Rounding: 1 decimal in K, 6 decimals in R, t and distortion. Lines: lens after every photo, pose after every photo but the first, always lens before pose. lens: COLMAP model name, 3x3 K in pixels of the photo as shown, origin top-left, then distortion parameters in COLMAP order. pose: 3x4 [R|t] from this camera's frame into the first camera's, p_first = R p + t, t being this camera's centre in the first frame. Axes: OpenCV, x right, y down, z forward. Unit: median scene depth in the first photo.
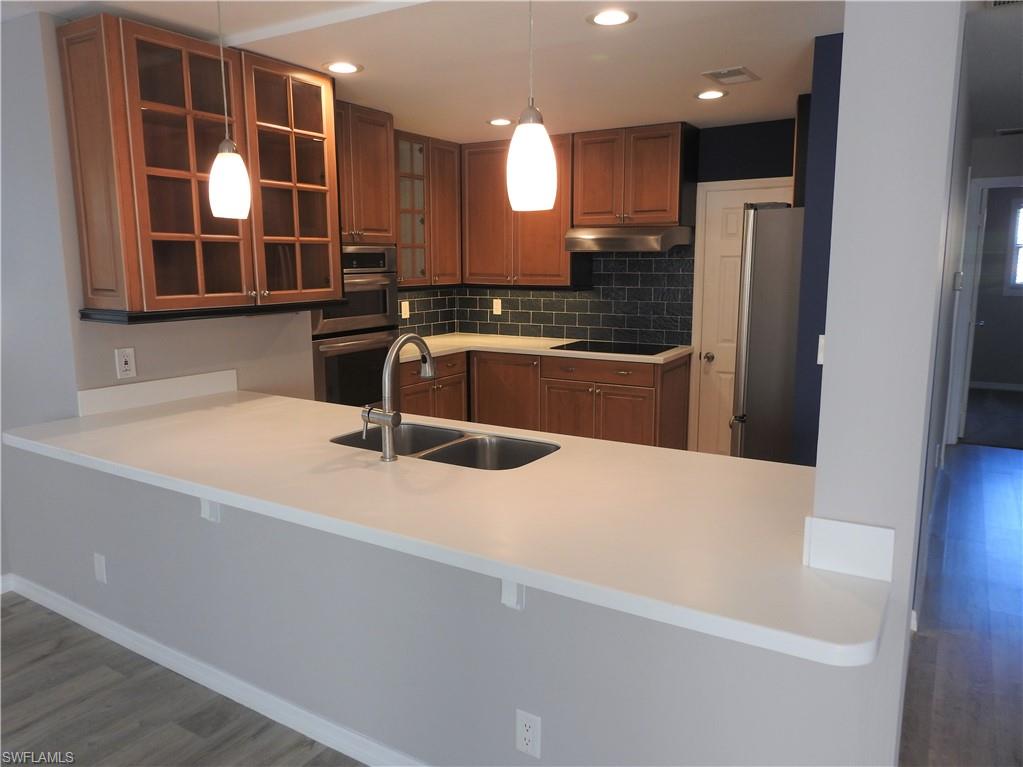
lens RADIAL K [[729.7, 0, 508.5], [0, 729.7, 381.1], [0, 0, 1]] dist [0.004748, 0.003264]
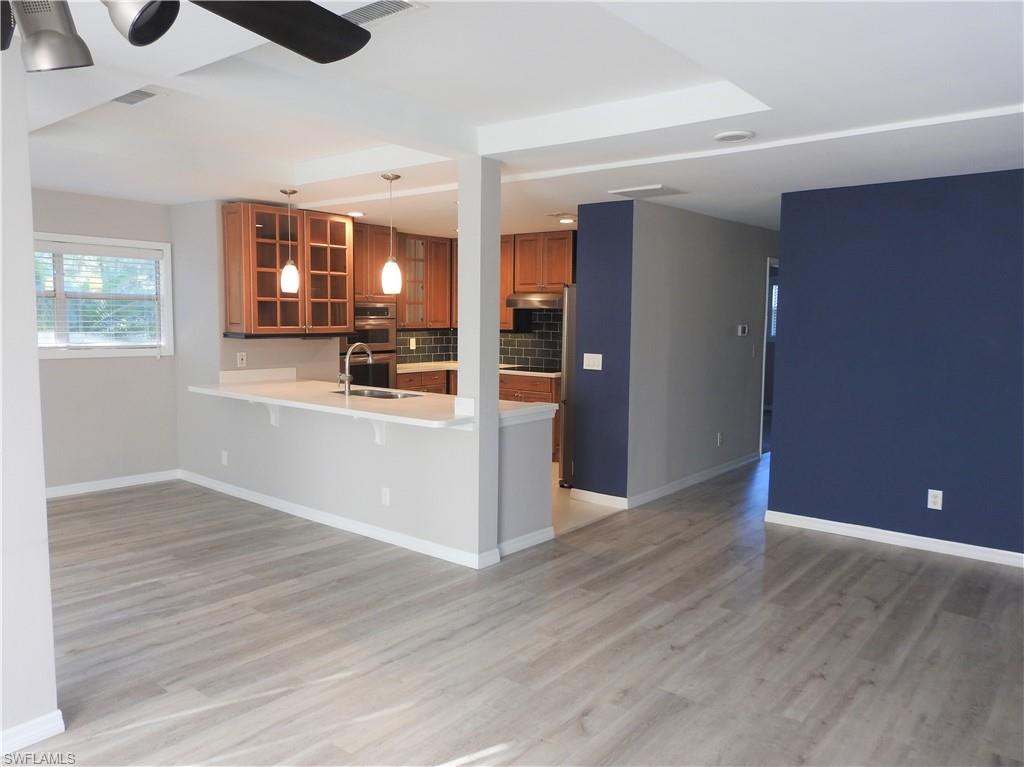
lens RADIAL K [[741.8, 0, 512.0], [0, 741.8, 383.5], [0, 0, 1]] dist [-0.000079, -0.002029]
pose [[0.992140, 0.027784, -0.122010, 0.321342], [-0.036178, 0.997088, -0.067131, 0.103228], [0.119789, 0.071017, 0.990256, -0.641628]]
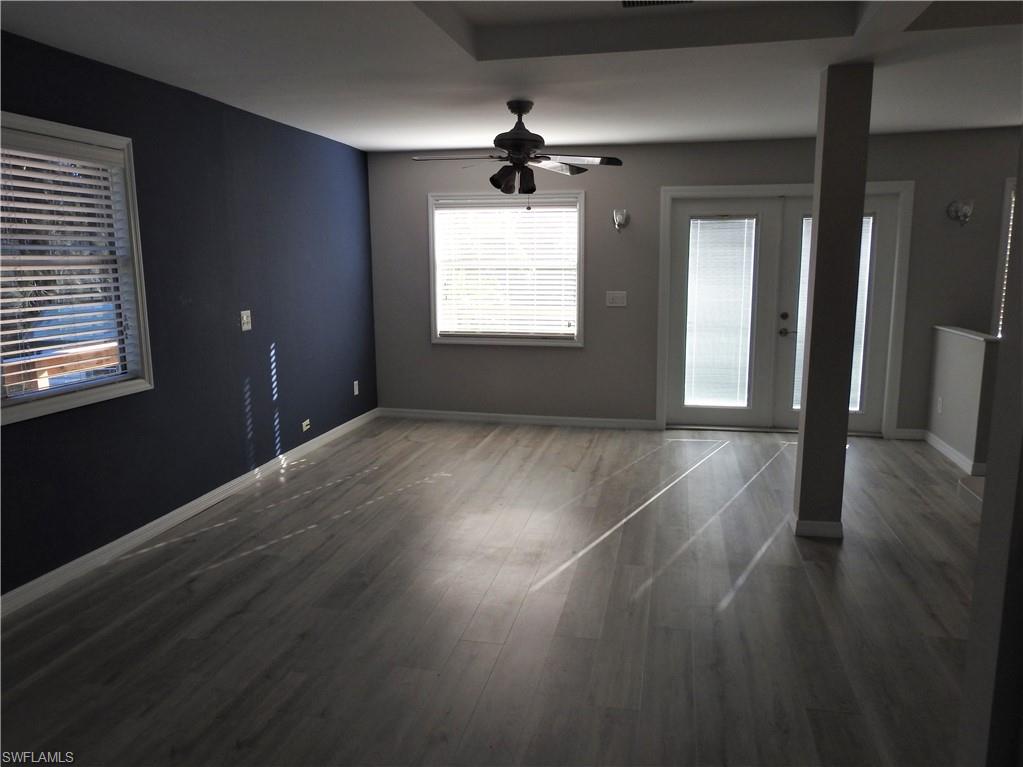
lens RADIAL K [[767.2, 0, 511.5], [0, 767.2, 383.5], [0, 0, 1]] dist [0.003598, -0.003296]
pose [[-0.940073, 0.063636, -0.334983, 0.516026], [-0.046868, 0.948990, 0.311803, -0.087951], [0.337738, 0.308817, -0.889137, 0.547038]]
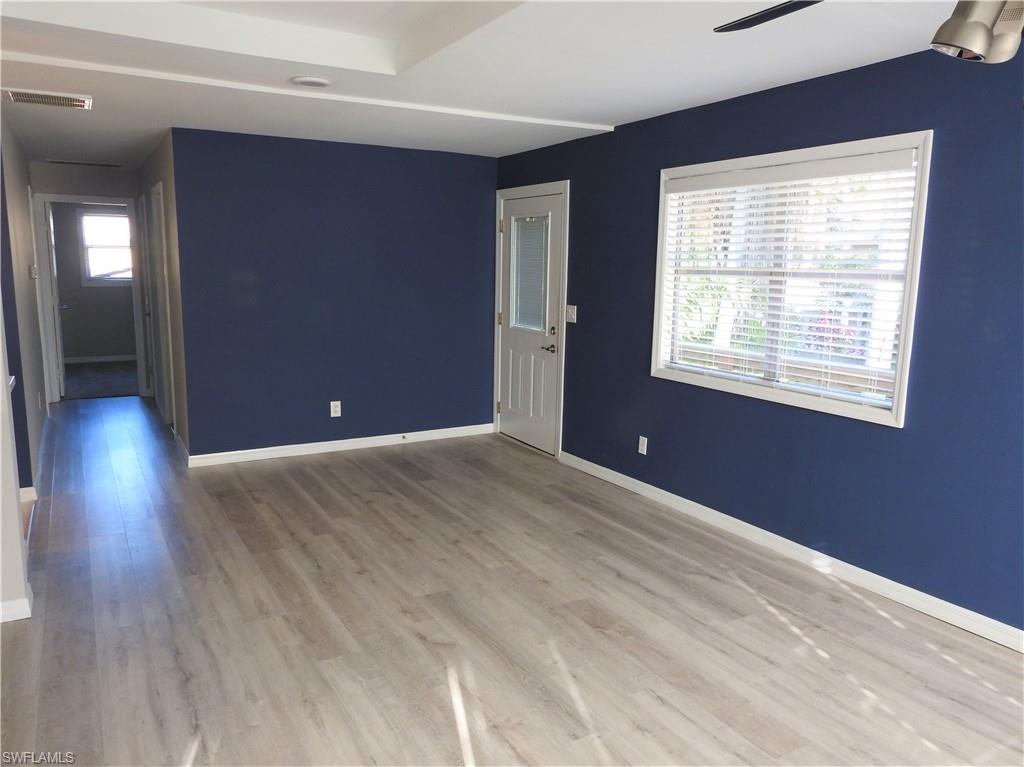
lens RADIAL K [[749.4, 0, 507.6], [0, 749.4, 382.9], [0, 0, 1]] dist [-0.004313, -0.002384]
pose [[0.469225, -0.124246, 0.874295, -0.203882], [0.123269, 0.989575, 0.074471, 0.070244], [-0.874433, 0.072830, 0.479649, -0.403337]]
